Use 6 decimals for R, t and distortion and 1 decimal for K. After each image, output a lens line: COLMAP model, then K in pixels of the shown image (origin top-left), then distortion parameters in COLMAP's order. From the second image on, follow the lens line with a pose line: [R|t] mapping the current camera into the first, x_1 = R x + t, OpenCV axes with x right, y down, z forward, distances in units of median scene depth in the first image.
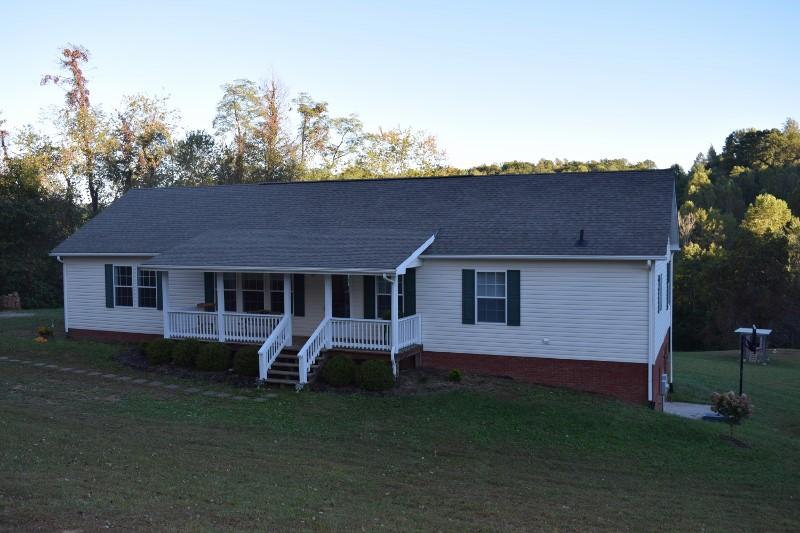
lens RADIAL K [[746.1, 0, 400.0], [0, 746.1, 266.5], [0, 0, 1]] dist [-0.066092, -0.000894]
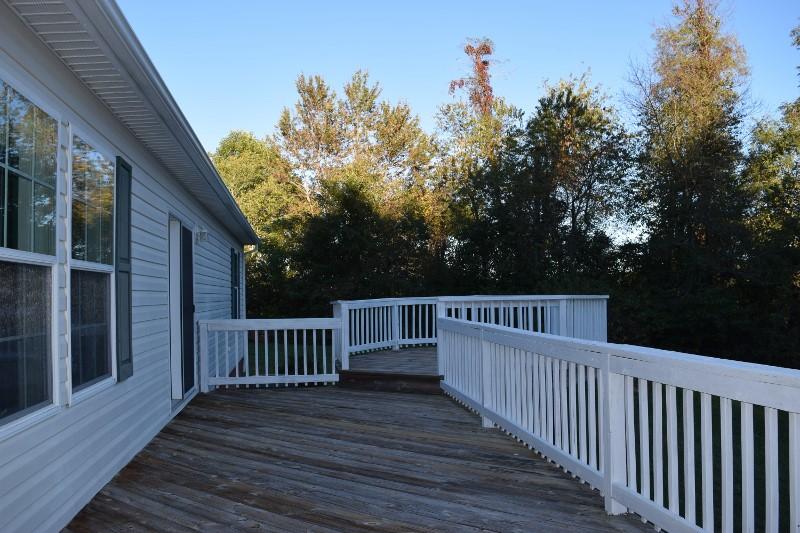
lens RADIAL K [[610.8, 0, 398.8], [0, 610.8, 278.9], [0, 0, 1]] dist [-0.003330, -0.001123]
pose [[0.545775, -0.029848, -0.837400, 0.243936], [-0.027721, 0.998175, -0.053646, 0.061412], [0.837473, 0.052492, 0.543951, 1.146349]]
